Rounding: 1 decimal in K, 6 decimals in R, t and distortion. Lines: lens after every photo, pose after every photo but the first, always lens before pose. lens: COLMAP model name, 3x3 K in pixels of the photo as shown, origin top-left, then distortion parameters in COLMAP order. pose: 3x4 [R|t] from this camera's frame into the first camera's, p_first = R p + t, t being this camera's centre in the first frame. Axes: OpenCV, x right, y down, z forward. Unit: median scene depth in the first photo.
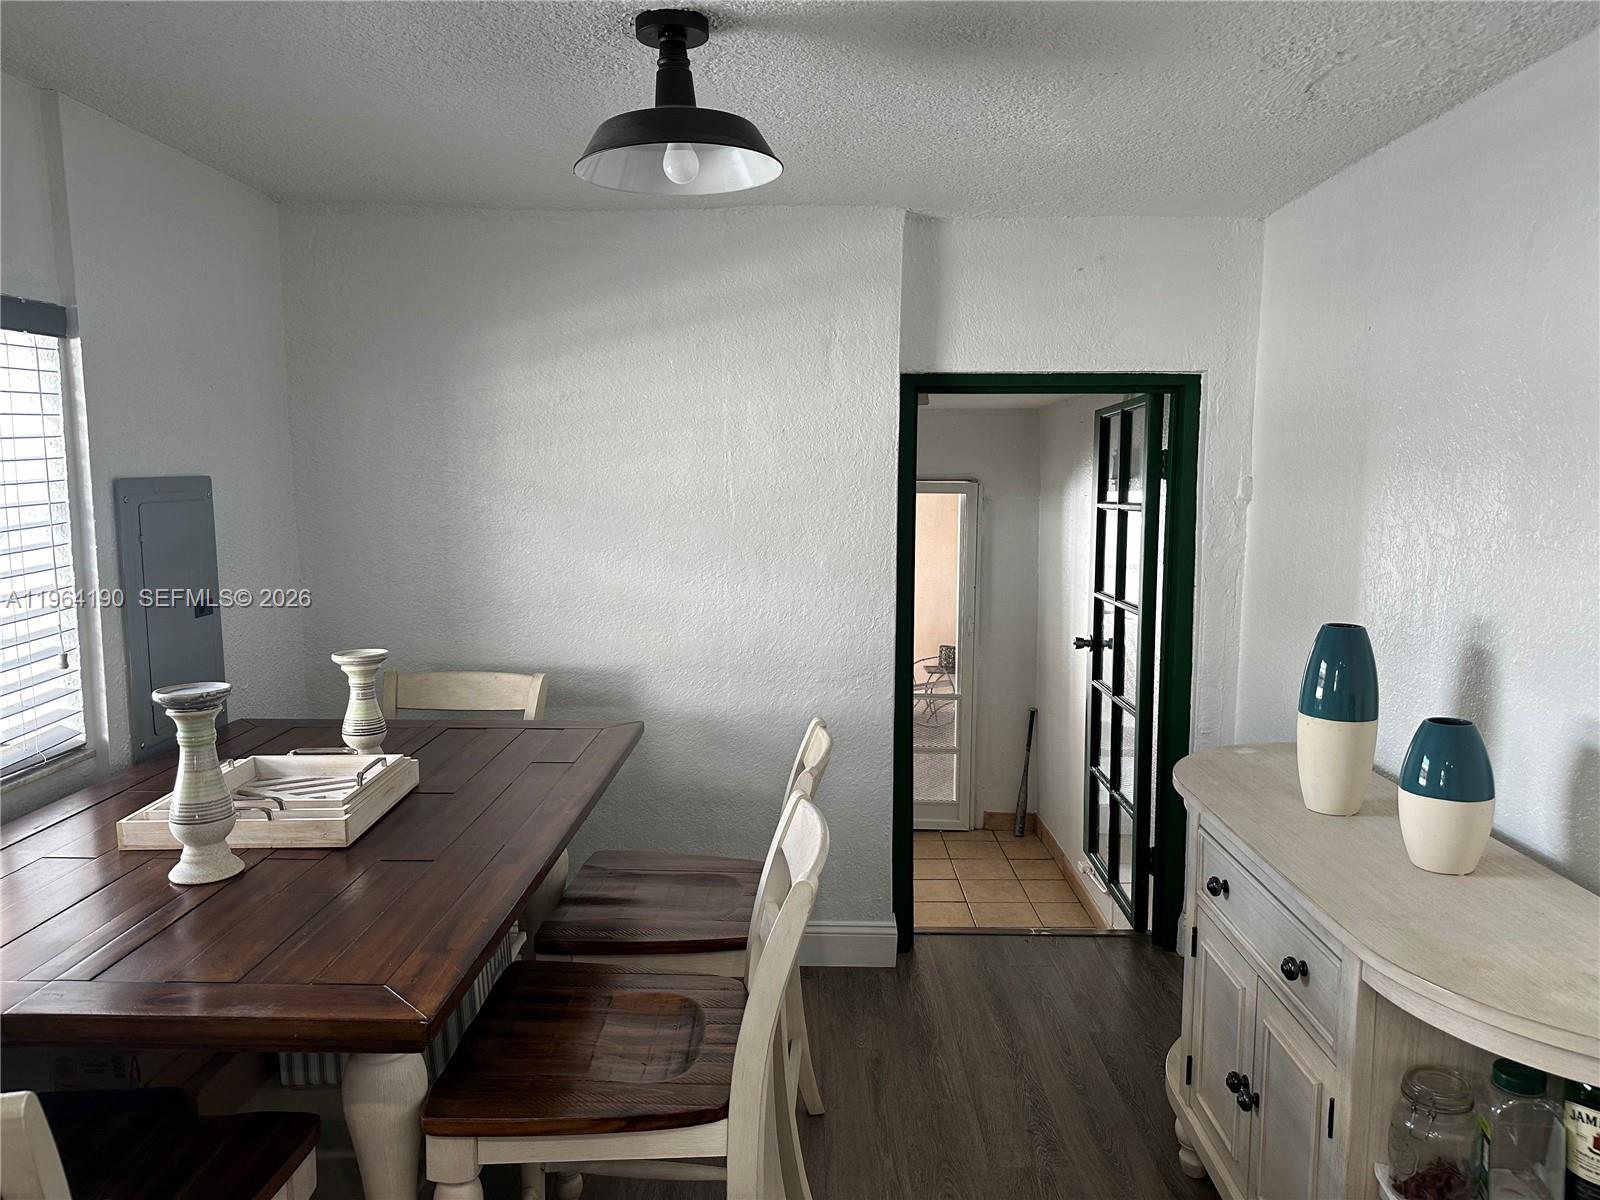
lens RADIAL K [[1119.7, 0, 807.9], [0, 1119.7, 599.7], [0, 0, 1]] dist [0.110213, -0.147877]
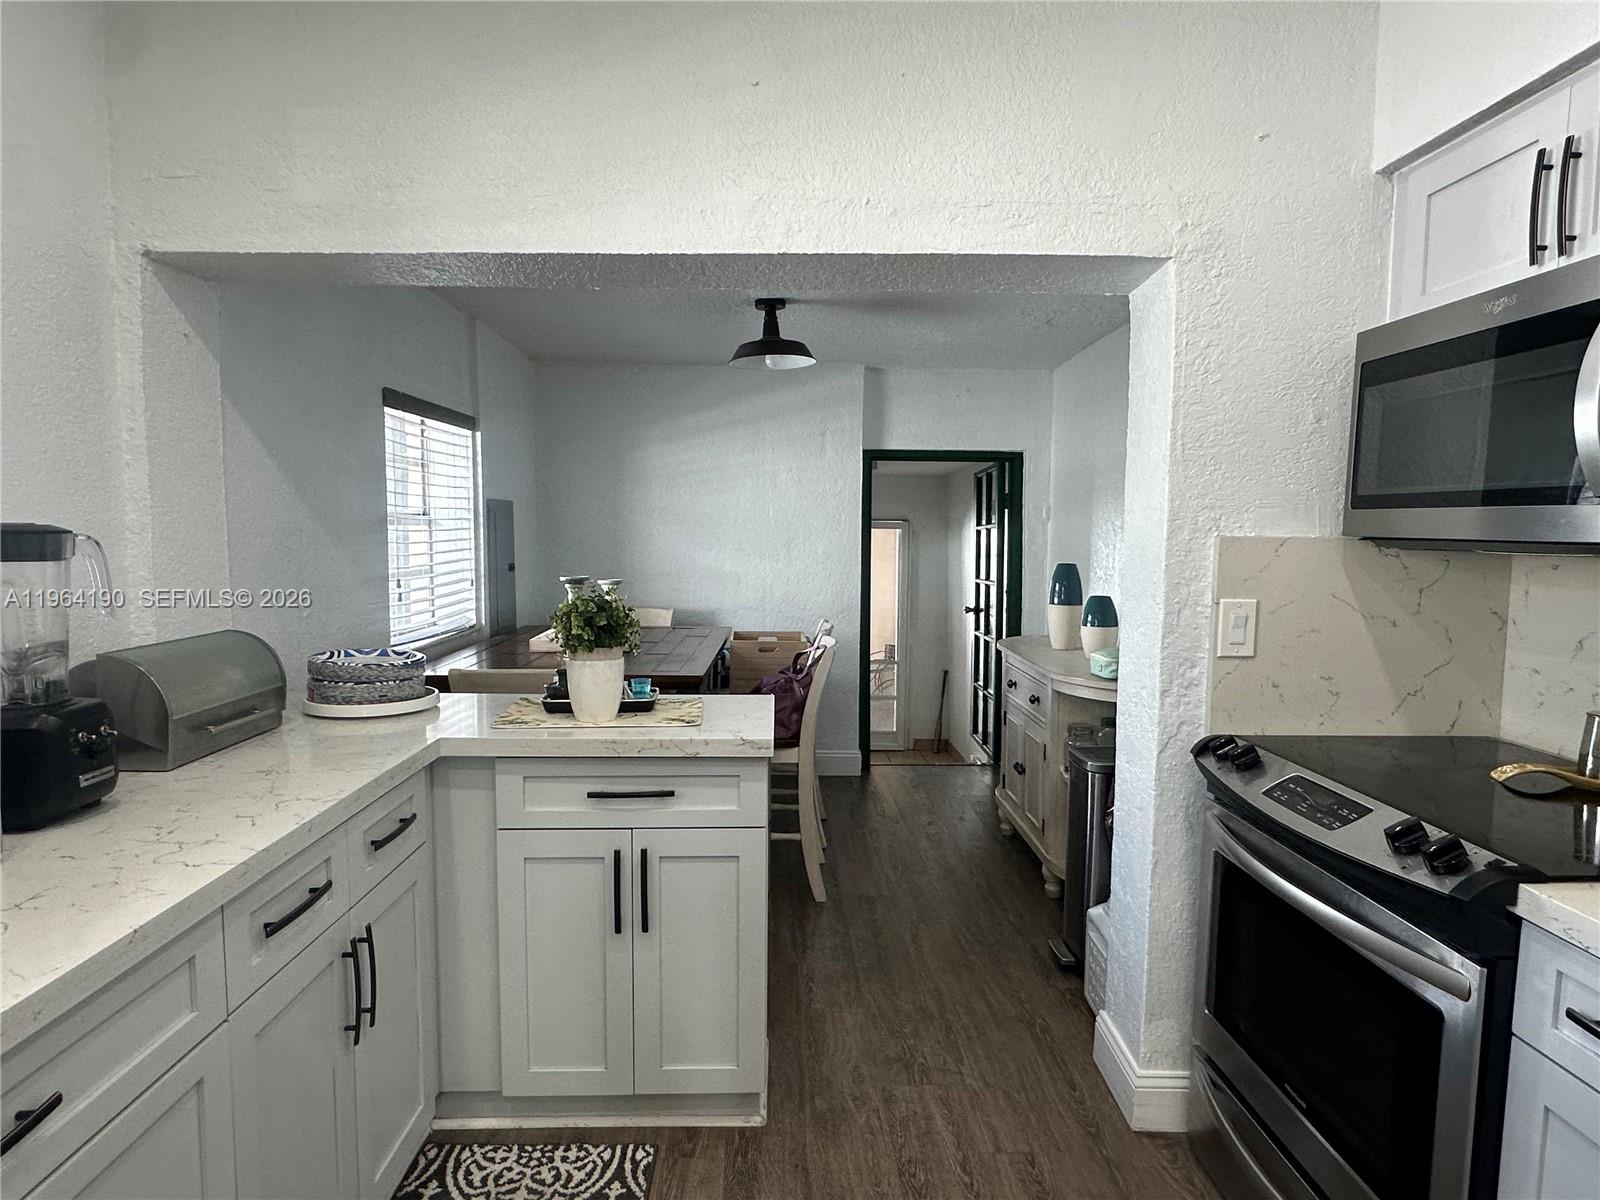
lens RADIAL K [[941.4, 0, 798.6], [0, 941.4, 609.7], [0, 0, 1]] dist [-0.001729, 0.001584]
pose [[0.999695, -0.000923, 0.024668, -0.071601], [0.001860, 0.999276, -0.037991, 0.140237], [-0.024615, 0.038025, 0.998974, -0.622938]]
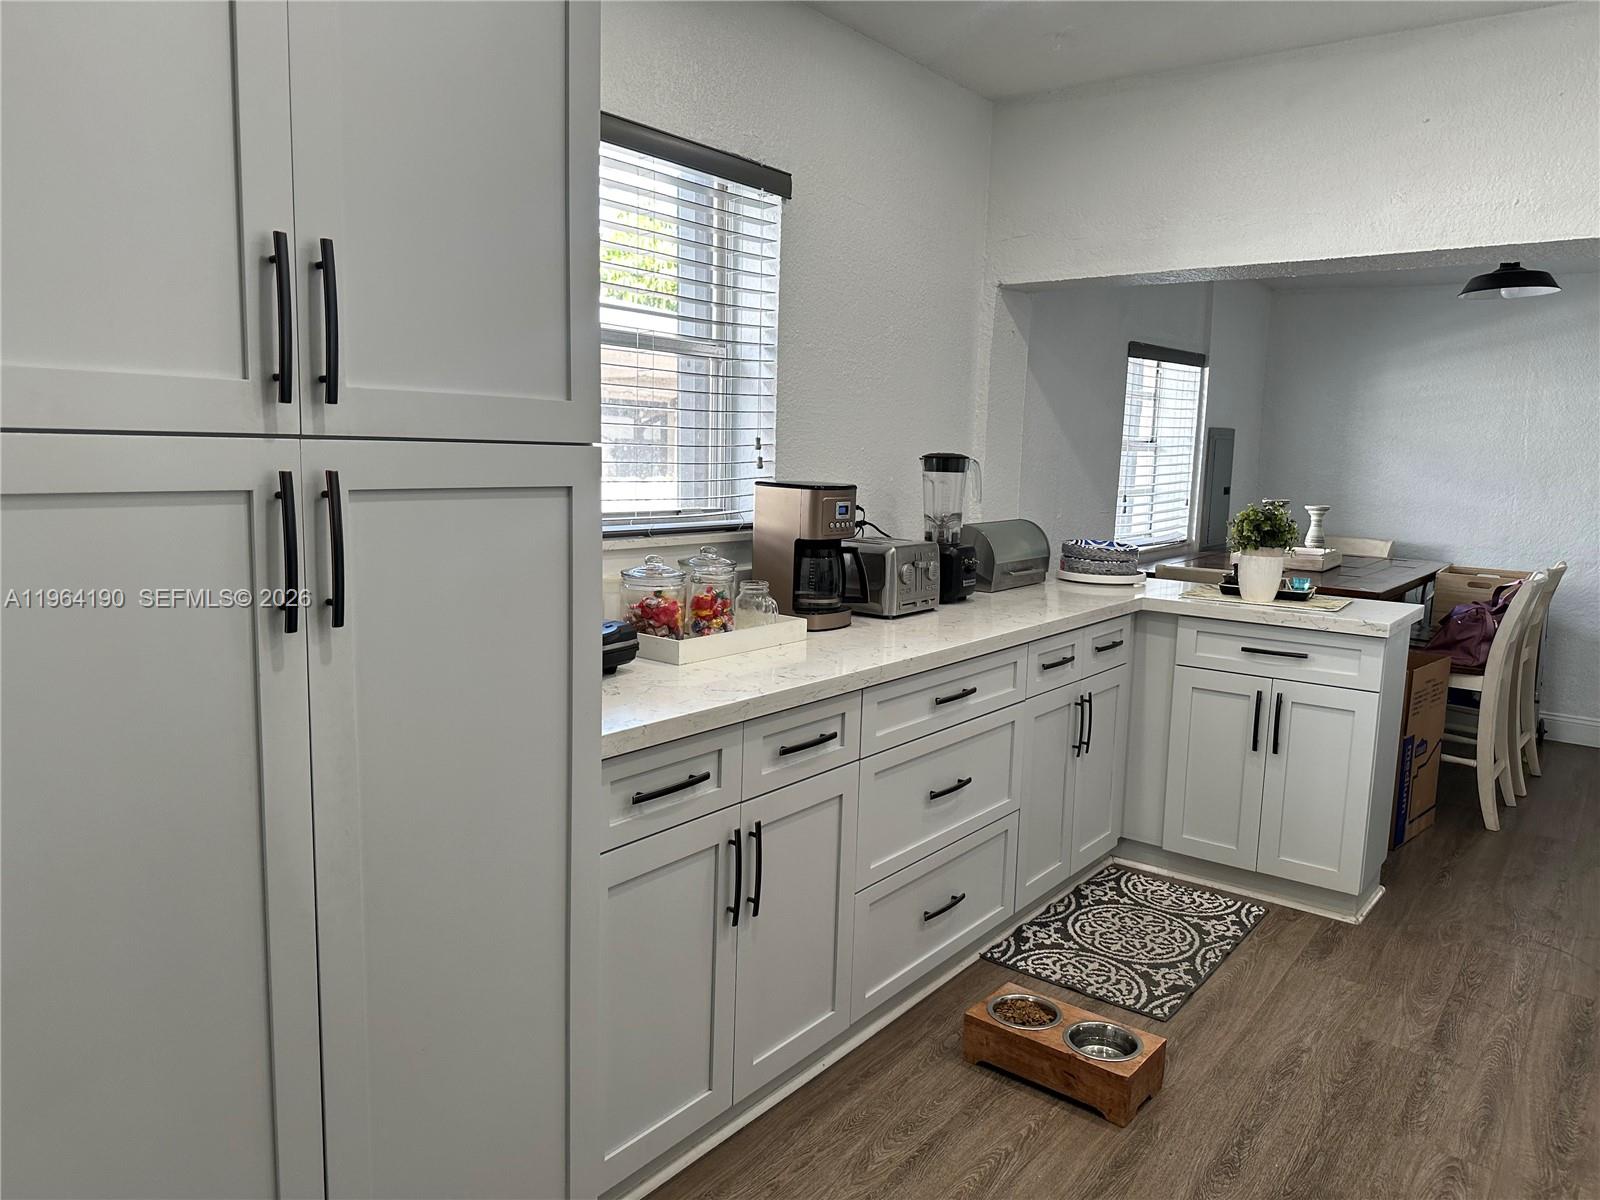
lens RADIAL K [[1132.9, 0, 805.3], [0, 1132.9, 605.9], [0, 0, 1]] dist [0.112165, -0.153223]
pose [[0.796717, 0.103115, -0.595491, 0.142241], [-0.095624, 0.994433, 0.044258, 0.197799], [0.596740, 0.021682, 0.802142, -1.169390]]
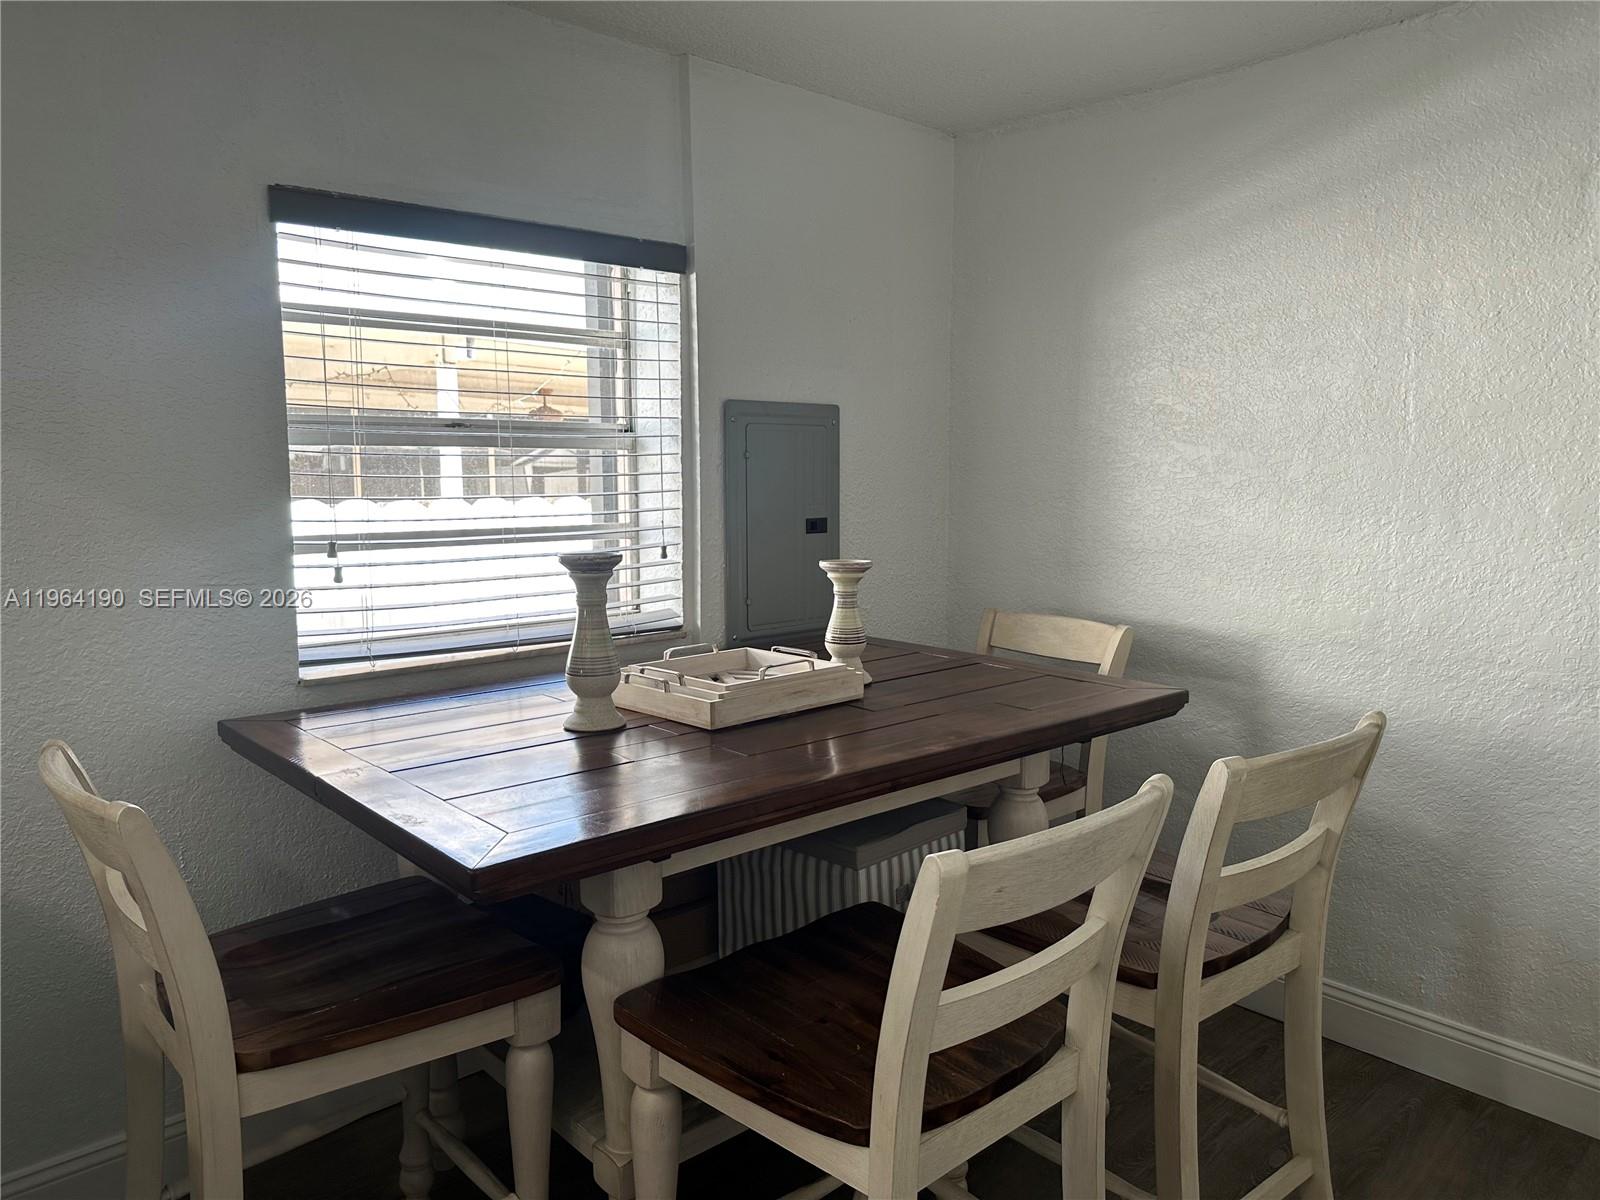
lens RADIAL K [[1131.8, 0, 803.0], [0, 1131.8, 596.2], [0, 0, 1]] dist [0.125717, -0.198300]
pose [[0.678785, 0.081071, -0.729849, 0.250245], [-0.086531, 0.995793, 0.030135, 0.042147], [0.729221, 0.042699, 0.682944, 0.250511]]
